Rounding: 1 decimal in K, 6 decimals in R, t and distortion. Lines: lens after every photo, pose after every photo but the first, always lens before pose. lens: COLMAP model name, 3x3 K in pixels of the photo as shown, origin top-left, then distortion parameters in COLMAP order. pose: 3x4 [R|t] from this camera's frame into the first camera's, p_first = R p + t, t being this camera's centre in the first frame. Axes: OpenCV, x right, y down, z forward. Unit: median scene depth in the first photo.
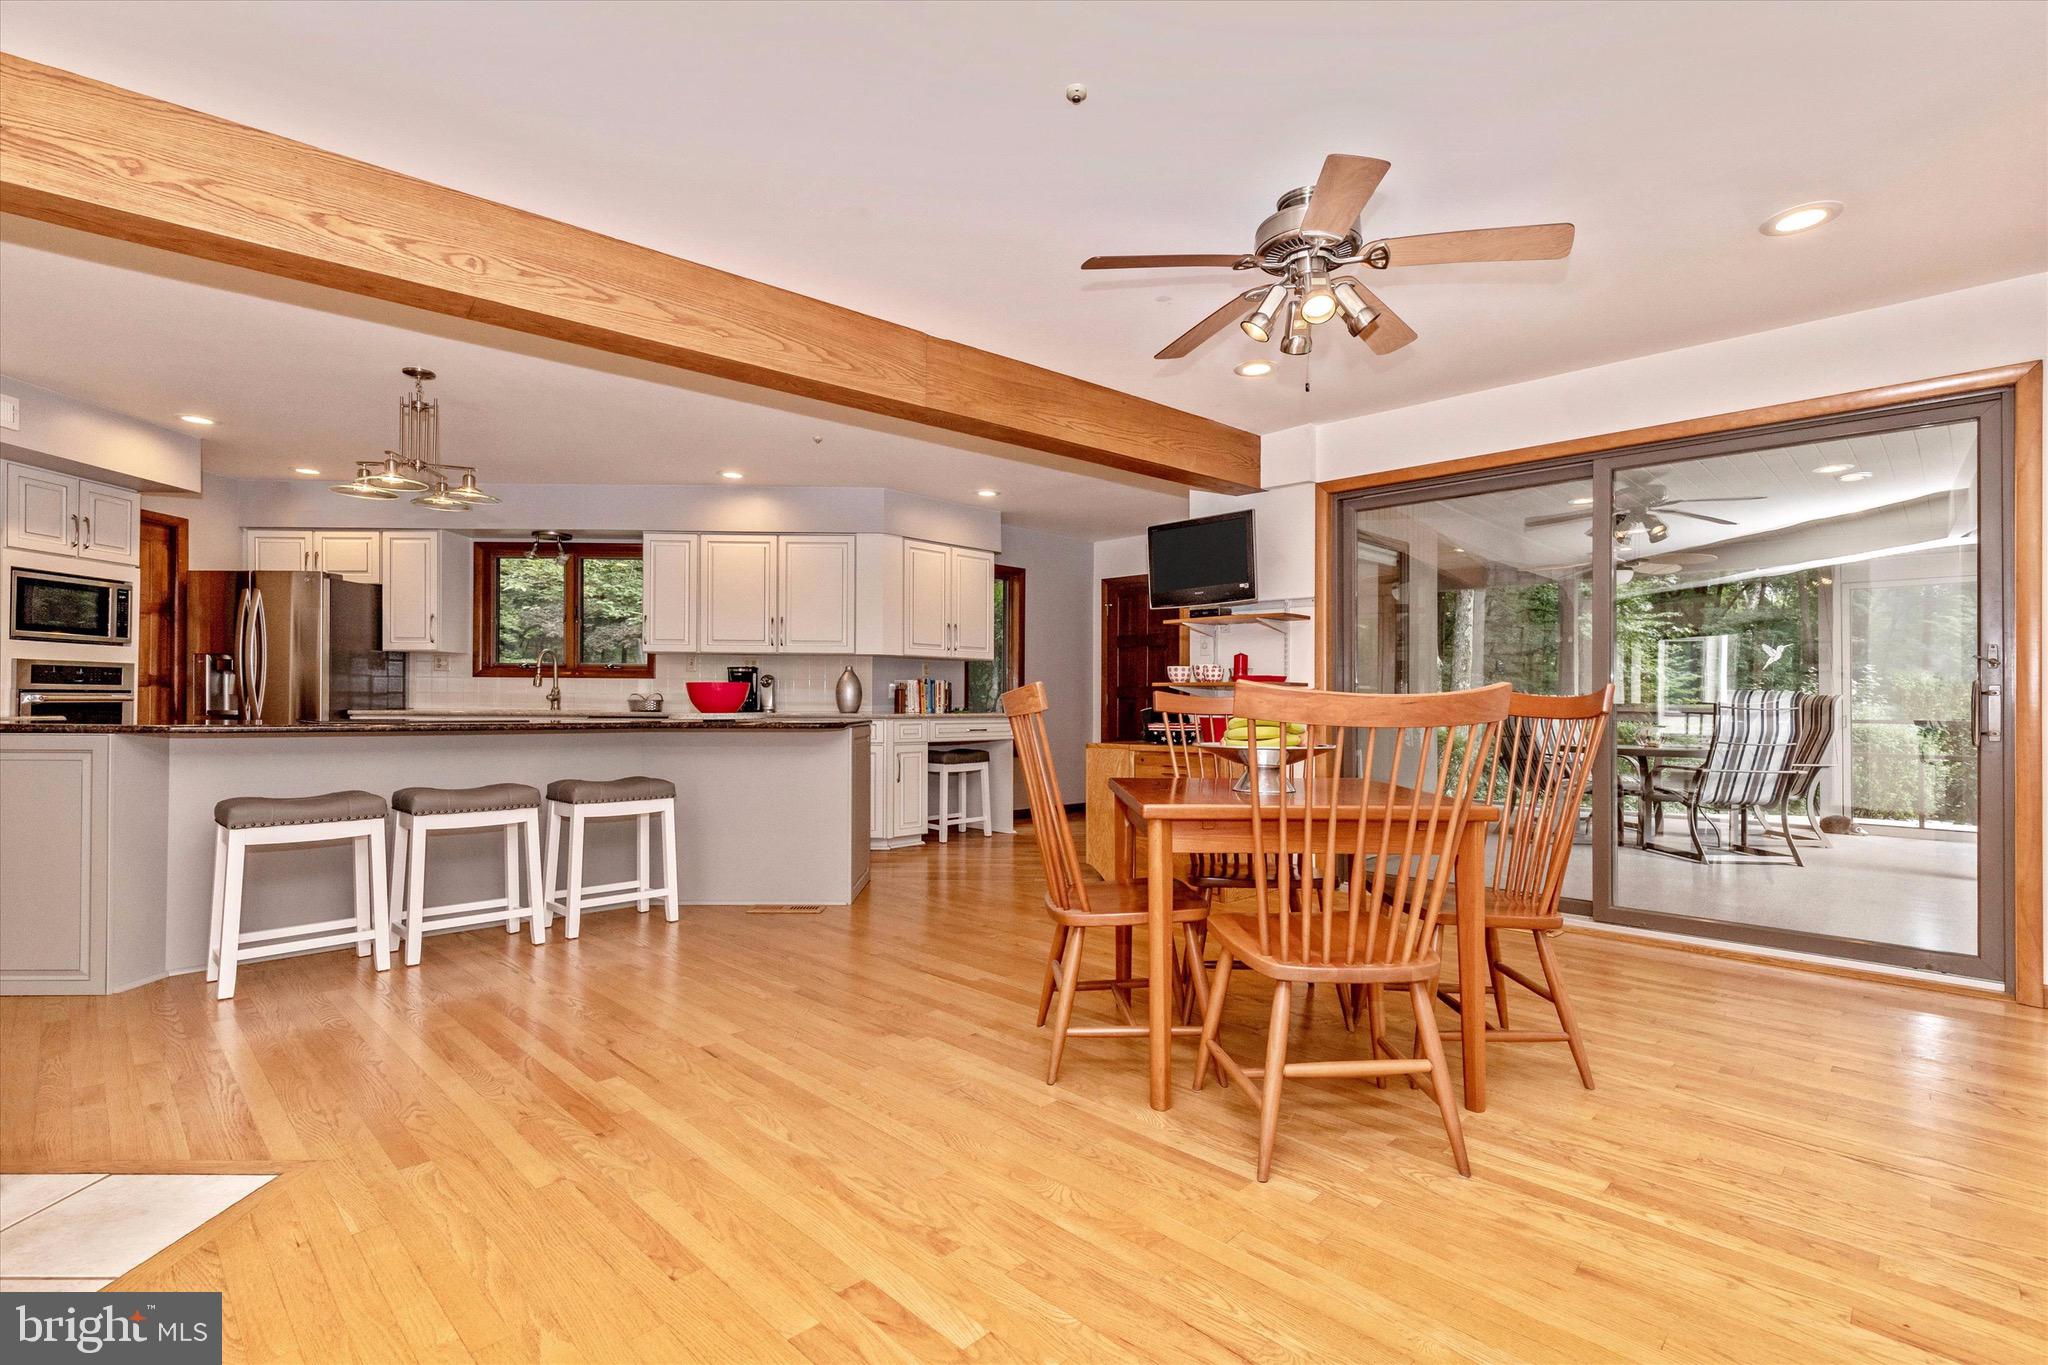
lens RADIAL K [[895.1, 0, 1030.1], [0, 895.1, 698.5], [0, 0, 1]] dist [0.000345, -0.000038]
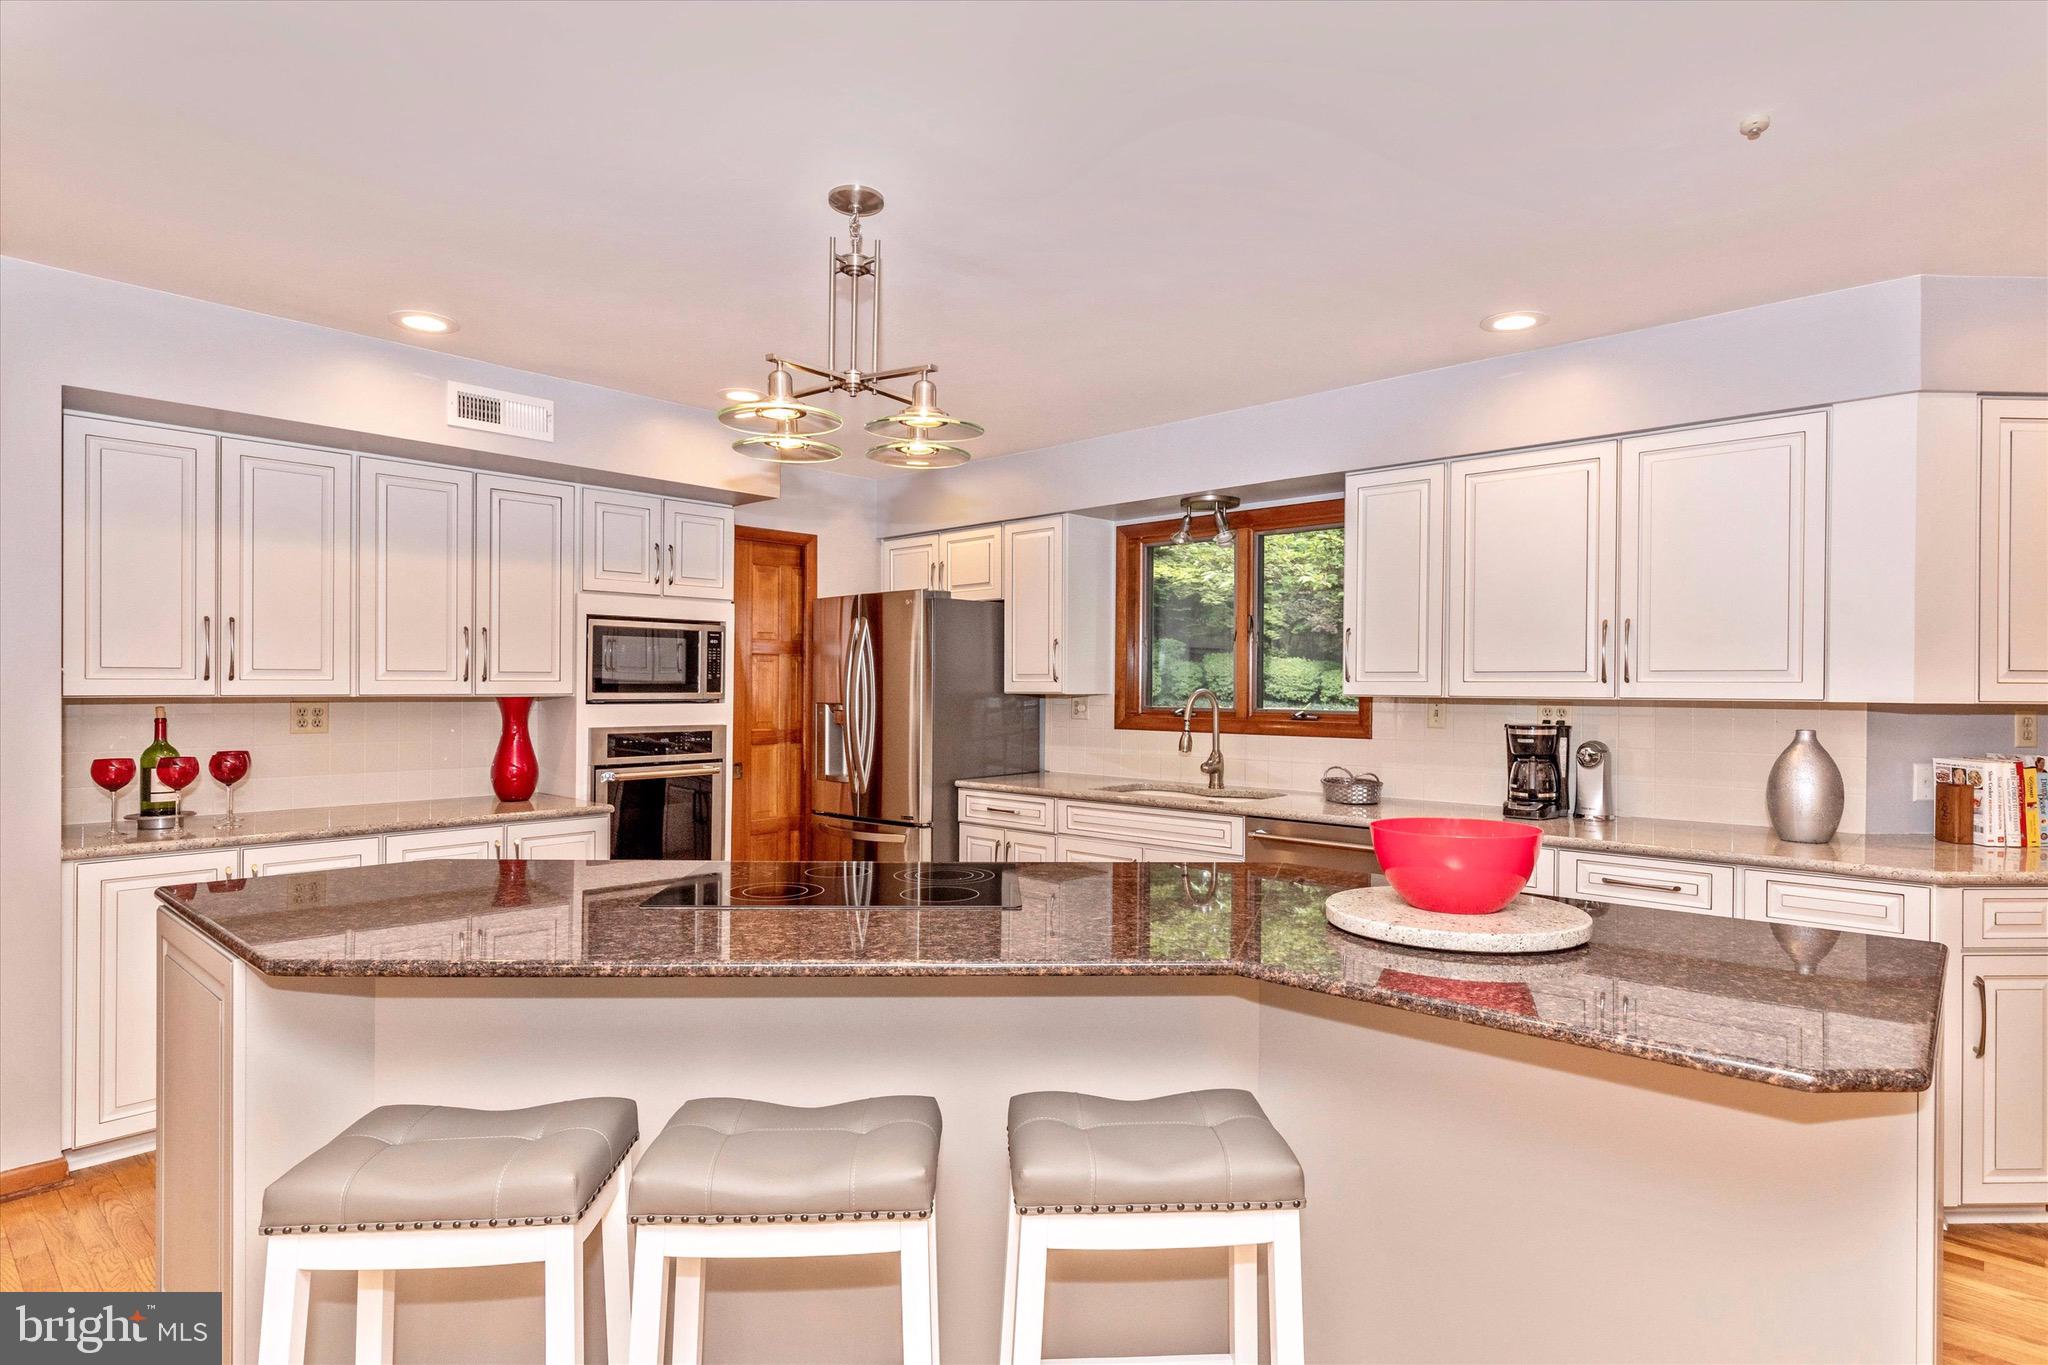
lens RADIAL K [[1094.6, 0, 1029.0], [0, 1094.6, 704.6], [0, 0, 1]] dist [0.004533, 0.000099]
pose [[0.726634, 0.006571, -0.686993, -0.115166], [-0.001862, 0.999969, 0.007595, -0.051717], [0.687022, -0.004239, 0.726624, 0.385498]]
